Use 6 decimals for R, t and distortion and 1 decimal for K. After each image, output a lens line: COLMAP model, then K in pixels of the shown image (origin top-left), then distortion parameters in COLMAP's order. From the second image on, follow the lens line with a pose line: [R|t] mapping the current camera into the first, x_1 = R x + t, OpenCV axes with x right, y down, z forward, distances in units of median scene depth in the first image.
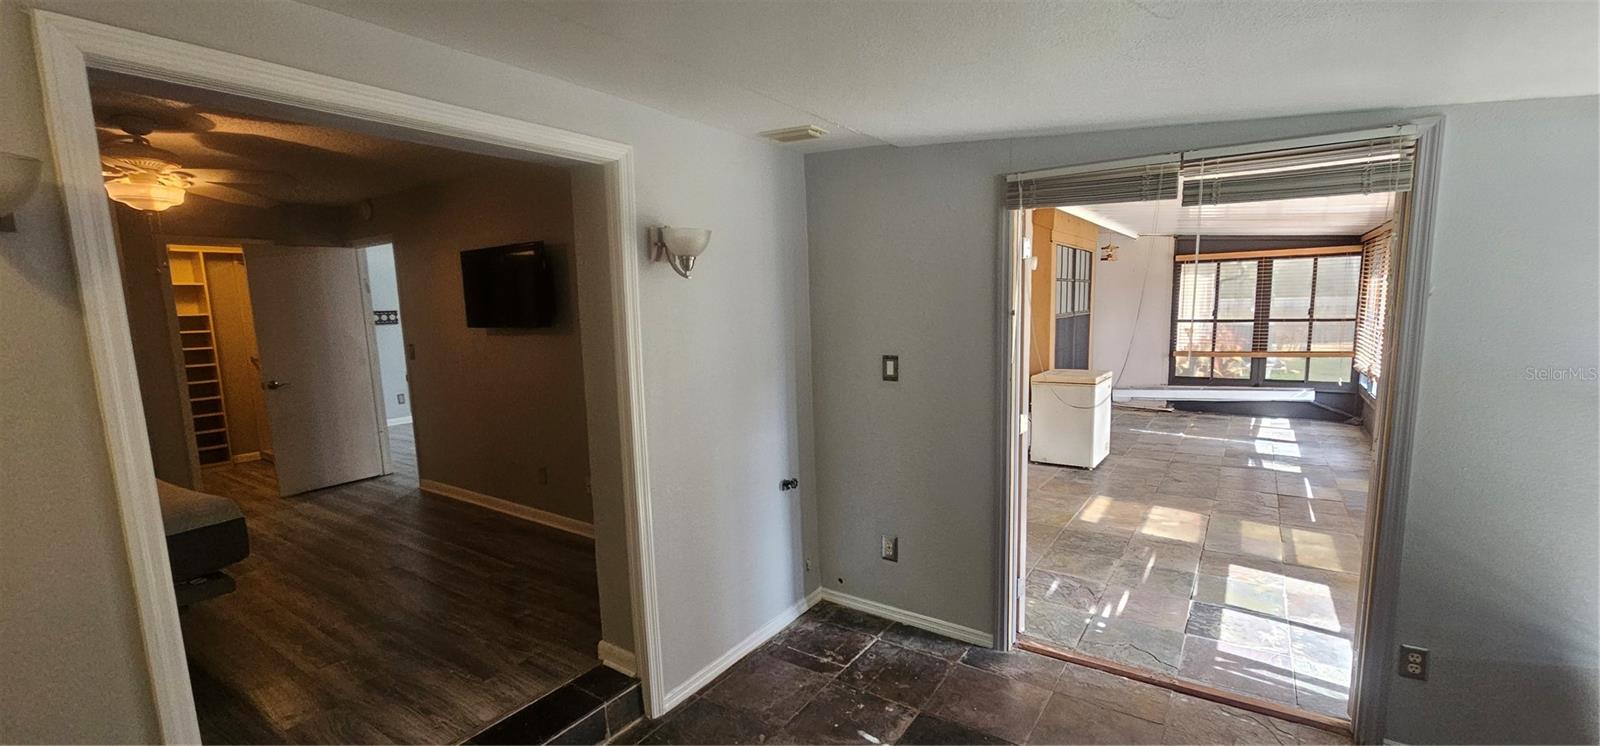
lens RADIAL K [[652.1, 0, 795.9], [0, 652.1, 388.5], [0, 0, 1]] dist [-0.000603, 0.000323]
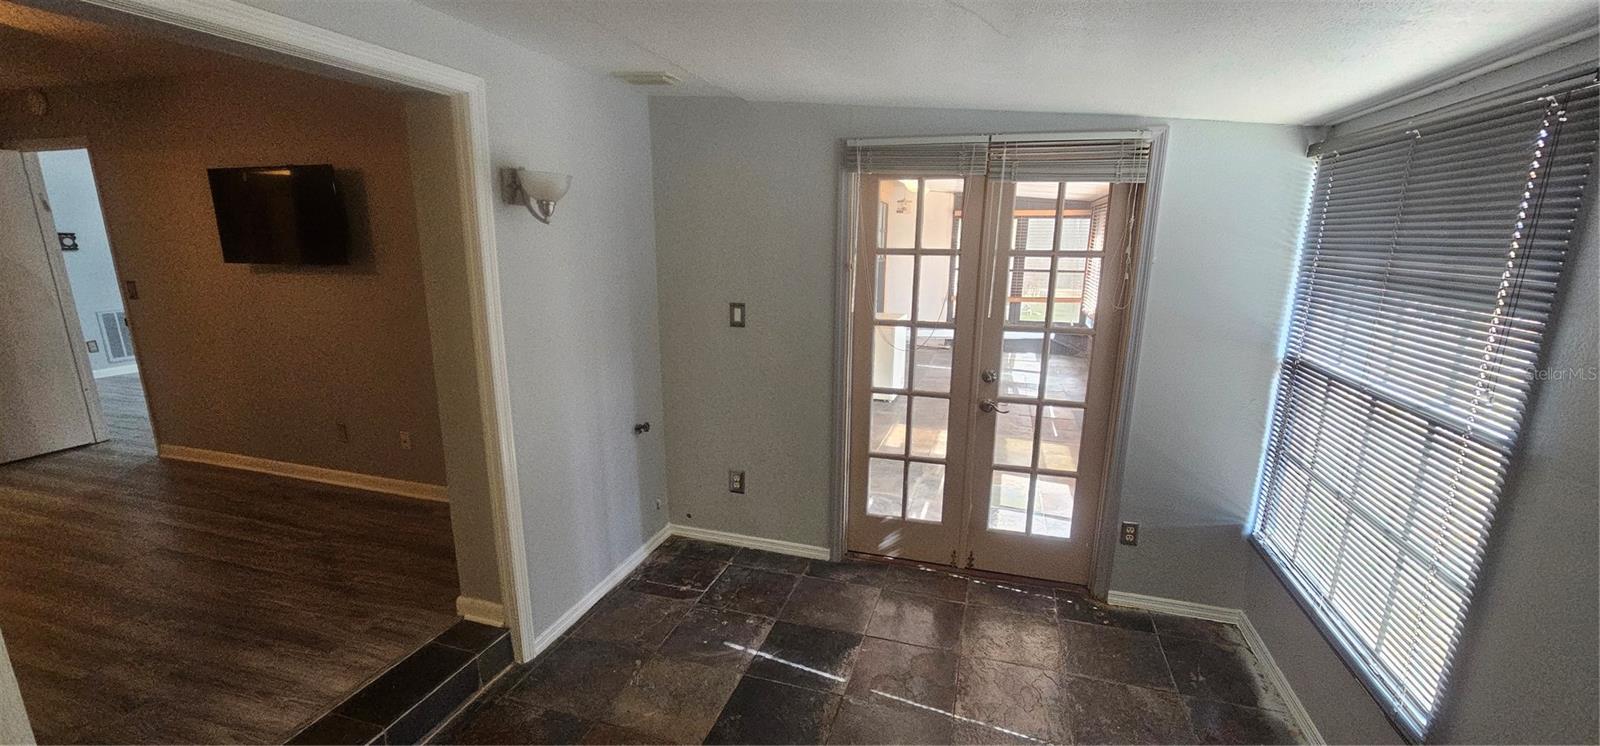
lens RADIAL K [[652.1, 0, 794.8], [0, 652.1, 389.1], [0, 0, 1]] dist [-0.000603, 0.000323]
pose [[0.953201, -0.033261, 0.300502, -0.088284], [0.004935, 0.995509, 0.094533, -0.010720], [-0.302297, -0.088626, 0.949085, -0.044662]]
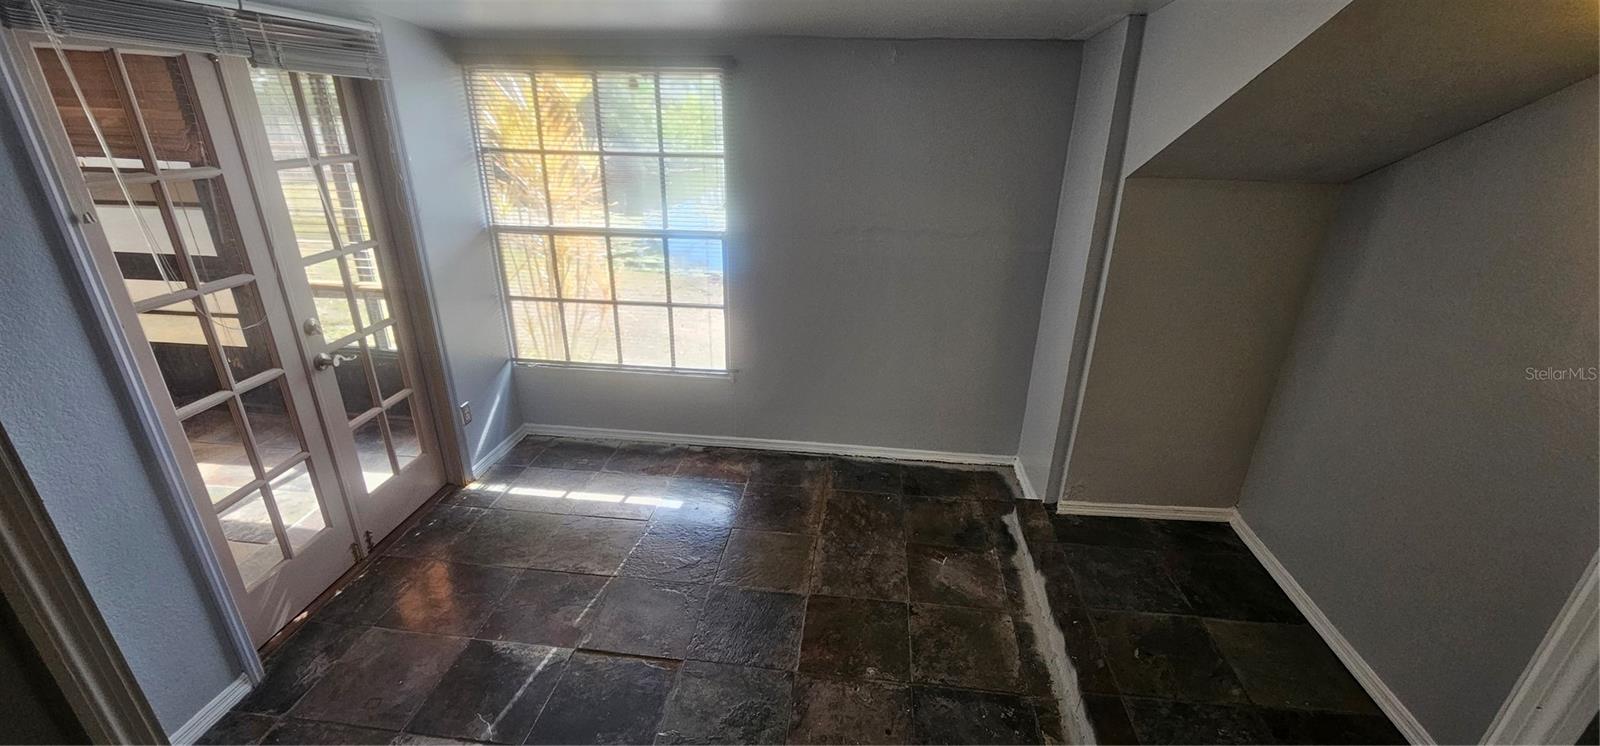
lens RADIAL K [[652.1, 0, 798.5], [0, 652.1, 381.5], [0, 0, 1]] dist [-0.000603, 0.000323]
pose [[-0.467941, -0.317396, 0.824798, -0.451184], [0.129708, 0.898511, 0.419350, -0.127937], [-0.874189, 0.303214, -0.379281, 0.609395]]
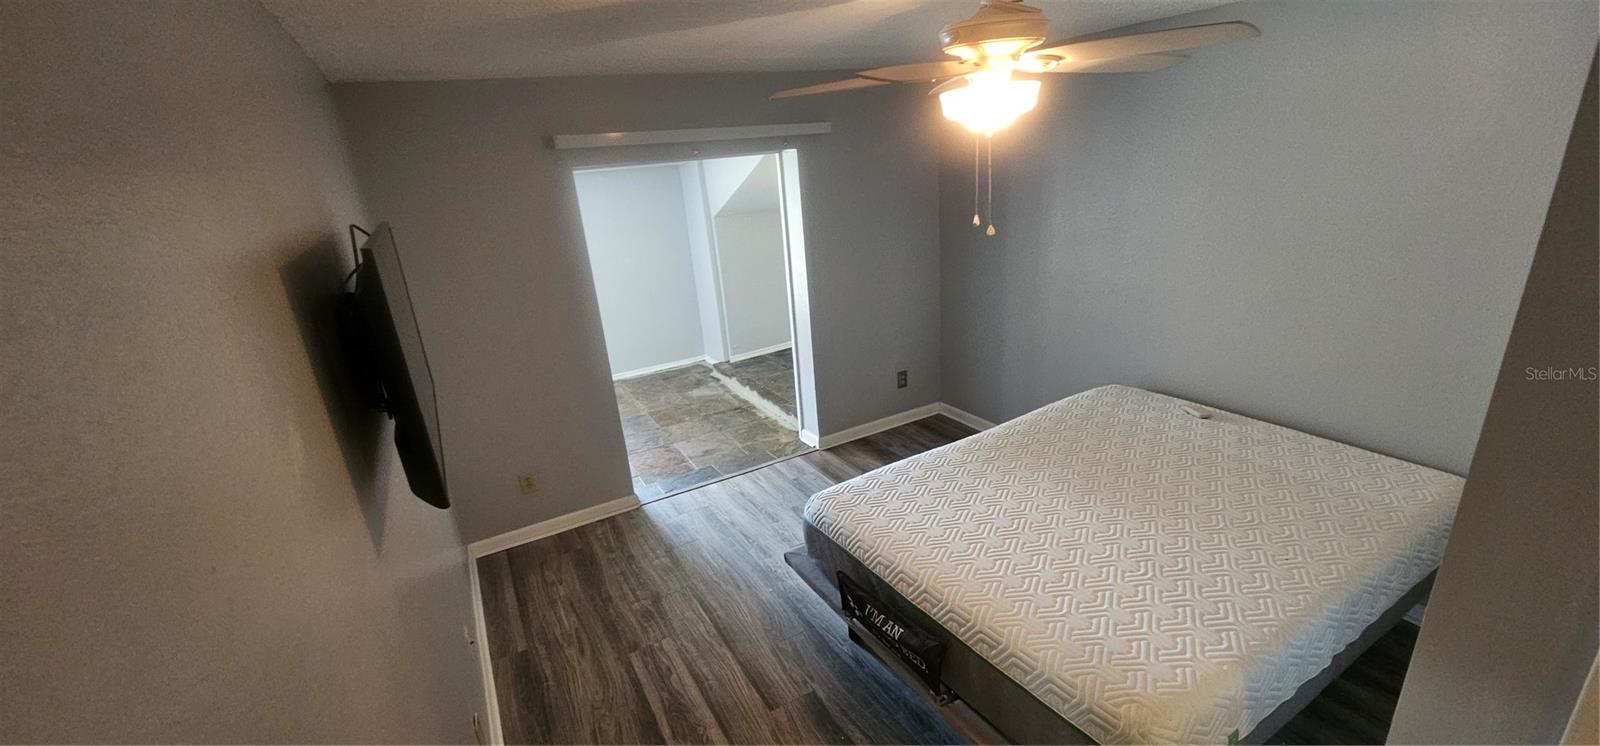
lens RADIAL K [[652.1, 0, 809.2], [0, 652.1, 382.1], [0, 0, 1]] dist [-0.000603, 0.000323]
pose [[-0.896271, -0.044502, 0.441269, -1.106800], [0.167597, 0.887193, 0.429883, -0.341005], [-0.410621, 0.459247, -0.787707, 1.623249]]
